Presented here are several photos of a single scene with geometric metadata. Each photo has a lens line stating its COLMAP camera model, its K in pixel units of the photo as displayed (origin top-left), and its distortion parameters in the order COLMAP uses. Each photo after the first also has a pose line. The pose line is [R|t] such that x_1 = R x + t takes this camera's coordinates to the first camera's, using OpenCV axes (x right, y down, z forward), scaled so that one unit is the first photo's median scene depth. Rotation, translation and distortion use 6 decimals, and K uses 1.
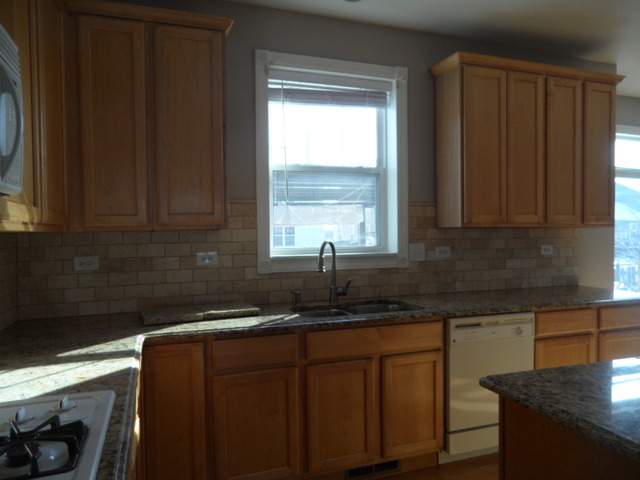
lens RADIAL K [[458.7, 0, 310.3], [0, 458.7, 237.7], [0, 0, 1]] dist [0.000430, 0.009522]
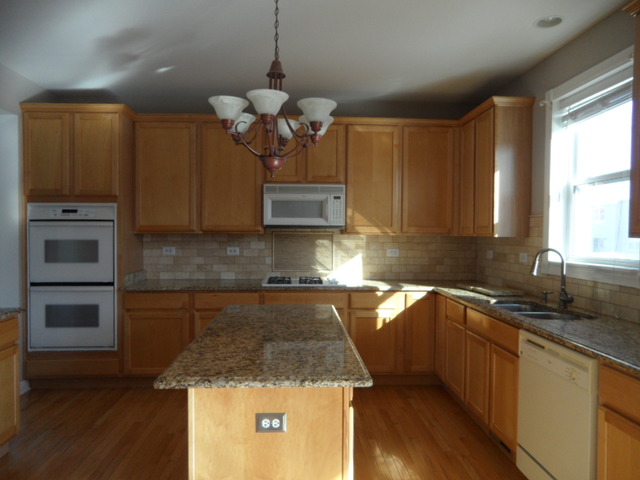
lens RADIAL K [[458.7, 0, 317.4], [0, 458.7, 235.2], [0, 0, 1]] dist [0.000430, 0.009522]
pose [[-0.267065, 0.020434, -0.963462, 1.283339], [-0.018197, 0.999490, 0.026242, -0.046386], [0.963507, 0.024540, -0.266557, 0.760011]]
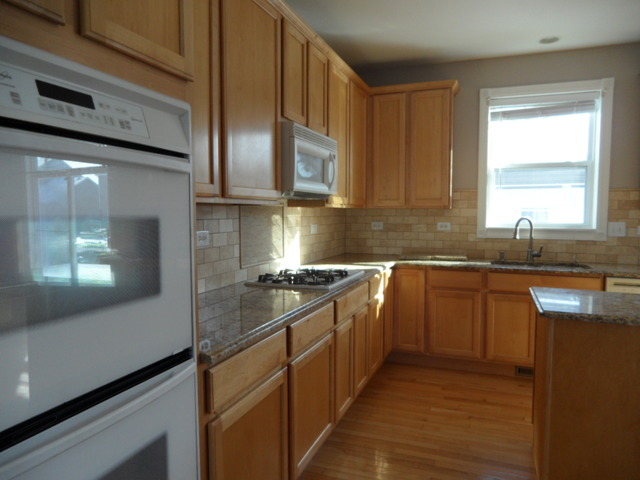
lens RADIAL K [[458.7, 0, 323.8], [0, 458.7, 246.1], [0, 0, 1]] dist [0.000430, 0.009522]
pose [[0.775370, 0.064077, -0.628248, 0.462372], [-0.024575, 0.997147, 0.071373, 0.009875], [0.631029, -0.039901, 0.774732, -0.514241]]
